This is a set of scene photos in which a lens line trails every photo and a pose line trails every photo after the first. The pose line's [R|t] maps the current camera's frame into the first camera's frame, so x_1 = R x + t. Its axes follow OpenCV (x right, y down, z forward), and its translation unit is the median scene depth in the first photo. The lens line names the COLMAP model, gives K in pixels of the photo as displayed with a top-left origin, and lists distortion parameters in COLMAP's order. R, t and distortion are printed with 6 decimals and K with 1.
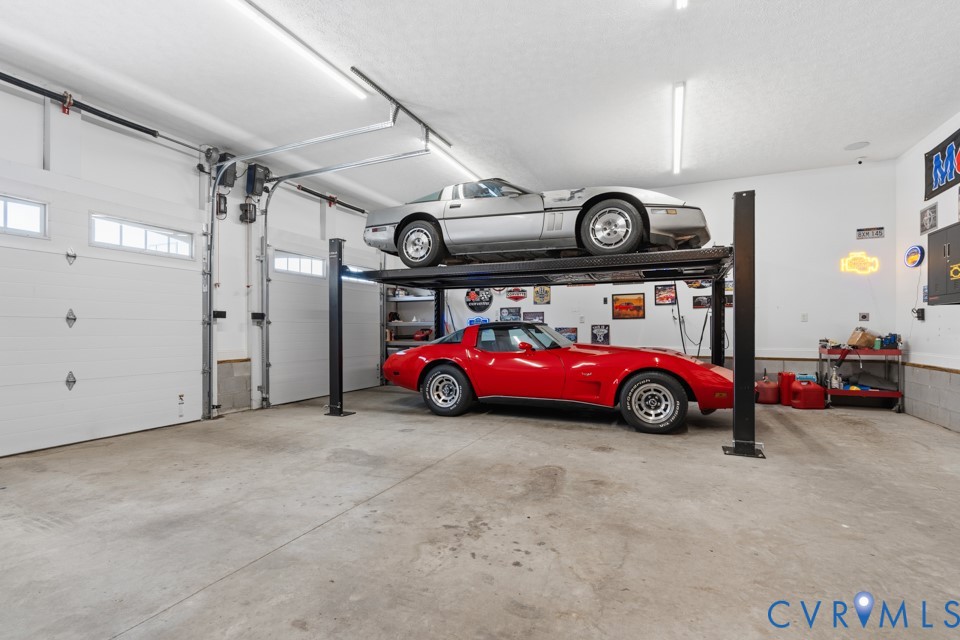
lens RADIAL K [[435.6, 0, 474.6], [0, 435.6, 328.0], [0, 0, 1]] dist [-0.007677, 0.003423]
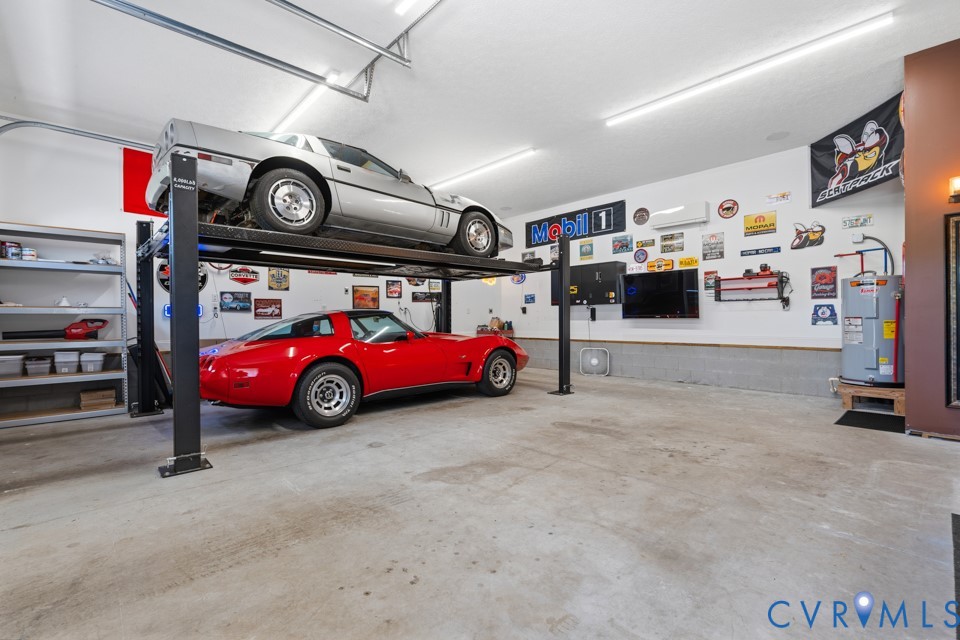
lens RADIAL K [[435.6, 0, 471.7], [0, 435.6, 318.4], [0, 0, 1]] dist [-0.007677, 0.003423]
pose [[0.400701, 0.000561, 0.916209, -0.927267], [0.002850, 0.999994, -0.001859, 0.007470], [-0.916205, 0.003356, 0.400697, 0.594223]]
